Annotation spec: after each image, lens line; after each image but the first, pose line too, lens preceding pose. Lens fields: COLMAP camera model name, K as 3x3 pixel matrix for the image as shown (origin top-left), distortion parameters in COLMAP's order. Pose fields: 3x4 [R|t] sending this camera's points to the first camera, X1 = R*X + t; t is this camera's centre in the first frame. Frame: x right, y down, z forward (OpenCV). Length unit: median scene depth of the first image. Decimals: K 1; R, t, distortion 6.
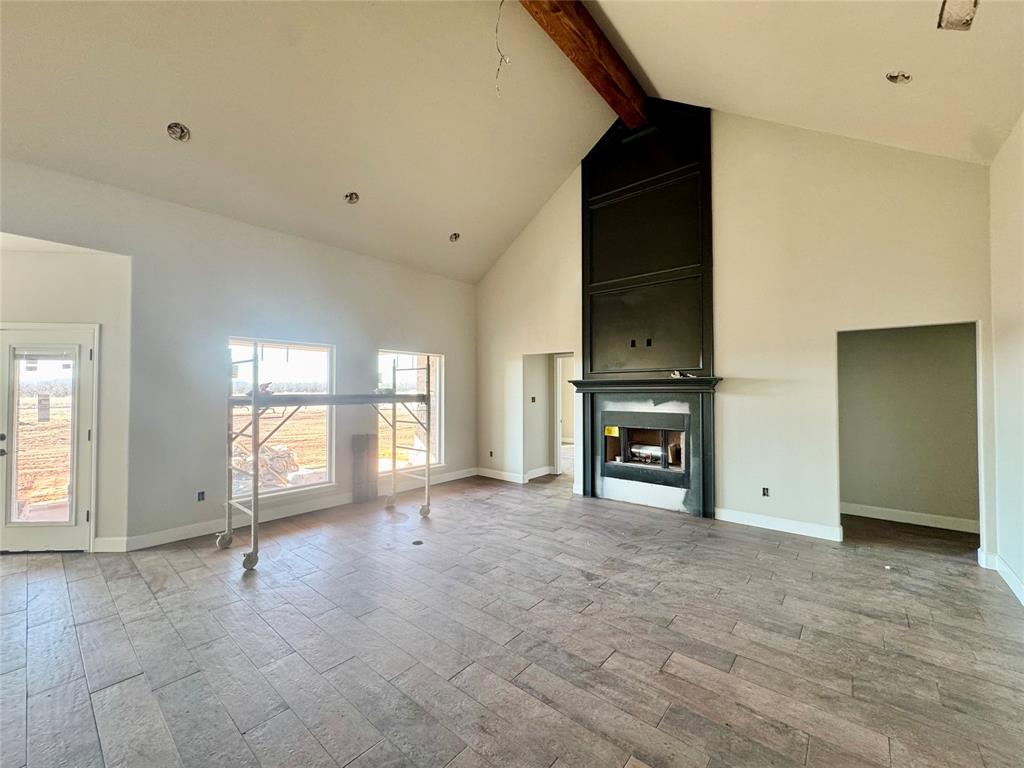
lens RADIAL K [[409.9, 0, 512.0], [0, 409.9, 384.0], [0, 0, 1]] dist [-0.001503, -0.000115]
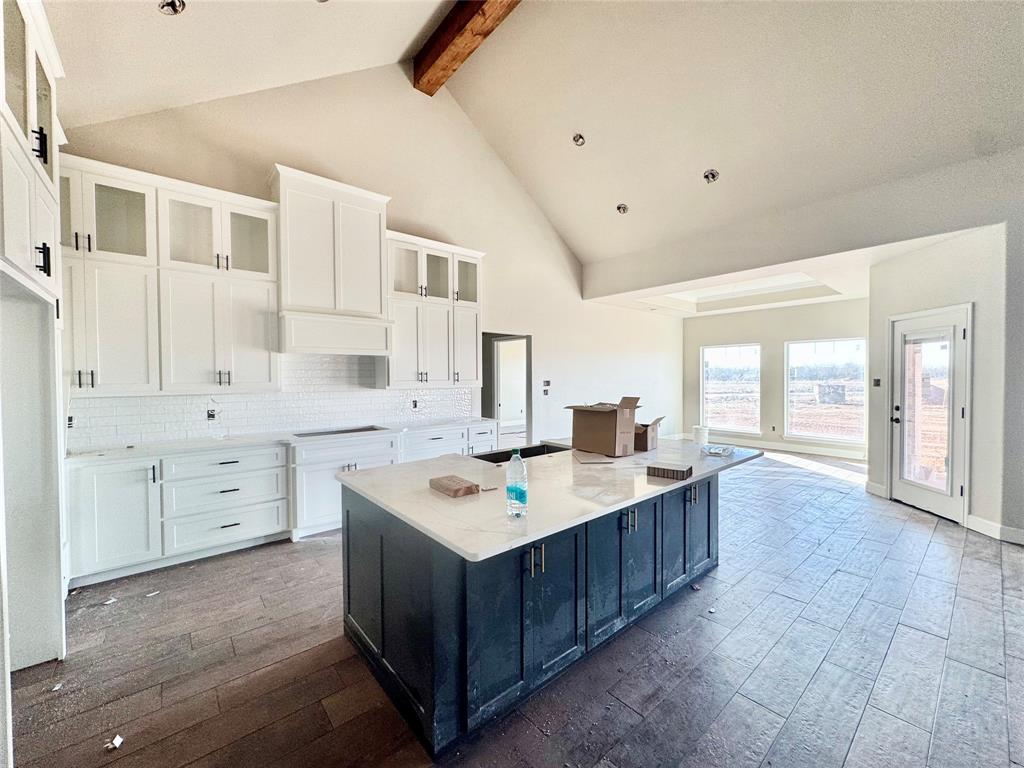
lens RADIAL K [[409.9, 0, 512.0], [0, 409.9, 384.0], [0, 0, 1]] dist [-0.001503, -0.000115]
pose [[-0.168433, 0.018705, -0.985536, 0.167368], [0.022266, 0.999637, 0.015168, 0.011920], [0.985462, -0.019390, -0.168788, 0.059006]]
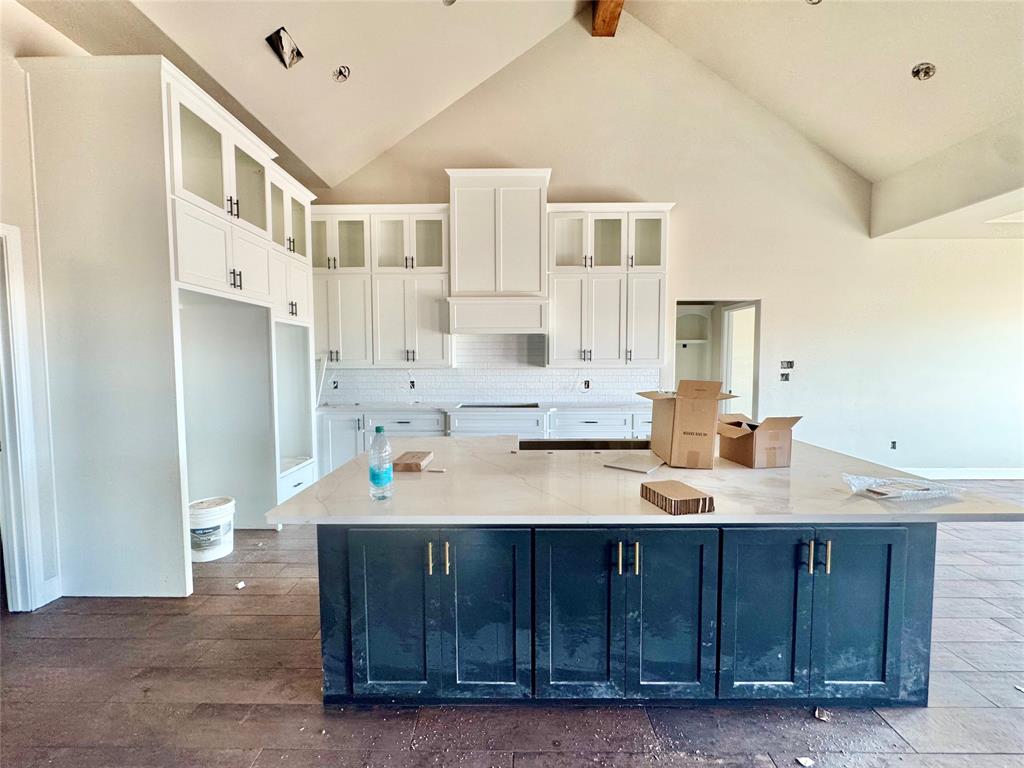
lens RADIAL K [[424.5, 0, 512.0], [0, 424.5, 384.0], [0, 0, 1]] dist [-0.002867, -0.000466]
pose [[-0.774120, 0.038192, -0.631886, -0.097143], [0.013288, 0.998939, 0.044098, 0.029209], [0.632900, 0.025741, -0.773806, 0.384763]]
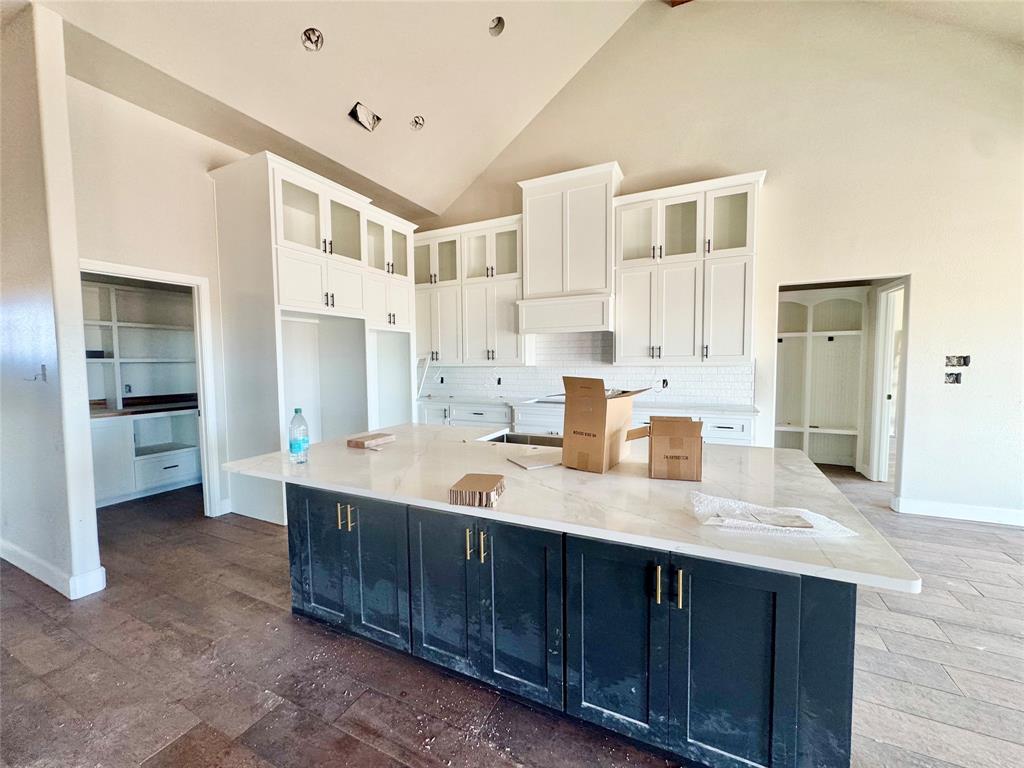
lens RADIAL K [[409.9, 0, 512.0], [0, 409.9, 384.0], [0, 0, 1]] dist [-0.001503, -0.000115]
pose [[-0.970899, 0.023727, -0.238310, -0.395594], [0.014075, 0.999013, 0.042119, 0.037026], [0.239074, 0.037539, -0.970275, 0.558622]]
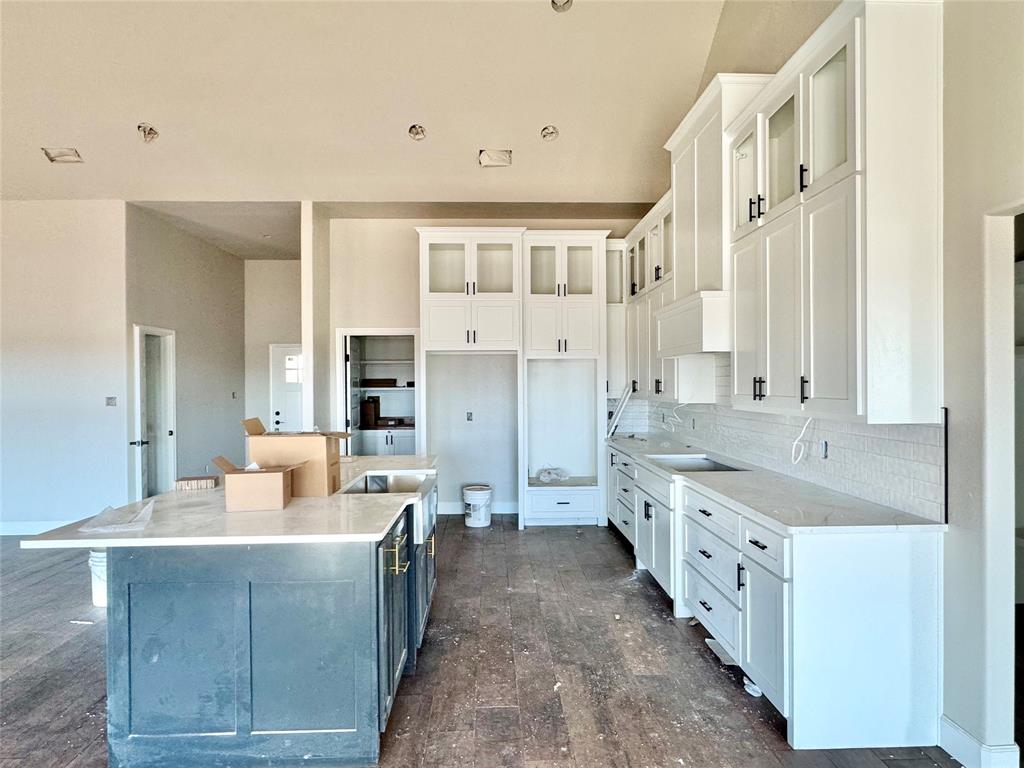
lens RADIAL K [[582.0, 0, 512.0], [0, 582.0, 384.0], [0, 0, 1]] dist [0.002772, -0.000117]
pose [[-0.666915, 0.003919, 0.745123, -1.435130], [-0.004800, 0.999943, -0.009556, 0.006529], [-0.745118, -0.009950, -0.666859, 0.414170]]
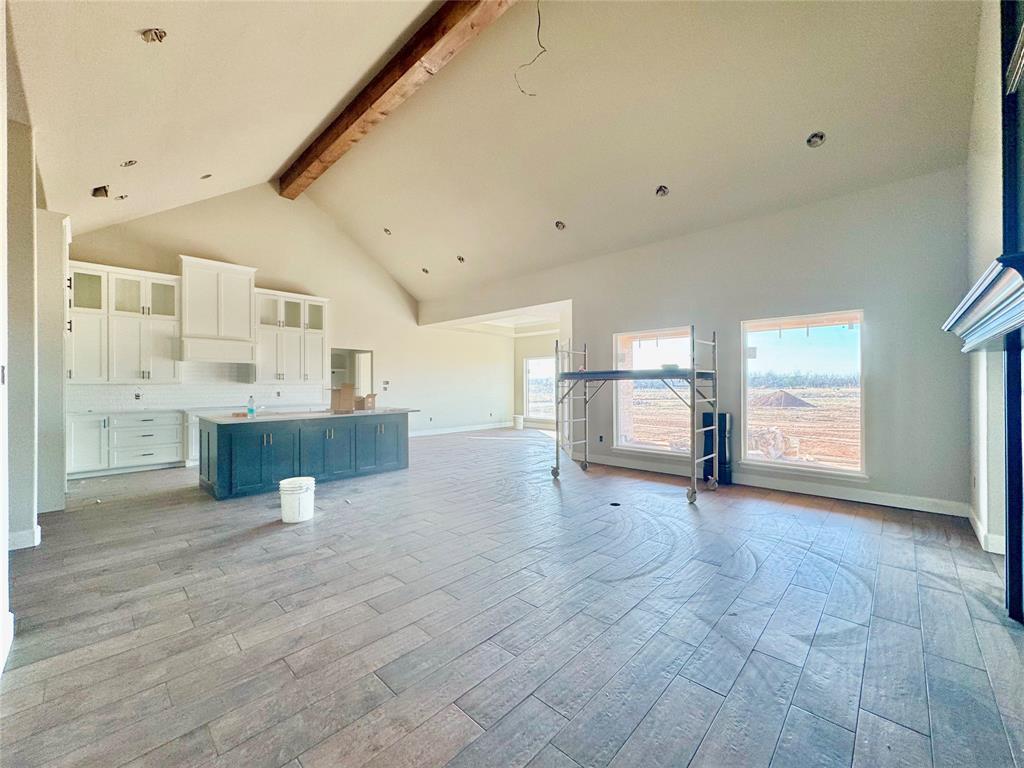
lens RADIAL K [[409.9, 0, 512.0], [0, 409.9, 384.0], [0, 0, 1]] dist [-0.001503, -0.000115]
pose [[-0.062349, -0.001972, -0.998052, 0.942845], [0.020115, 0.999792, -0.003232, 0.070613], [0.997852, -0.020277, -0.062296, 0.861328]]
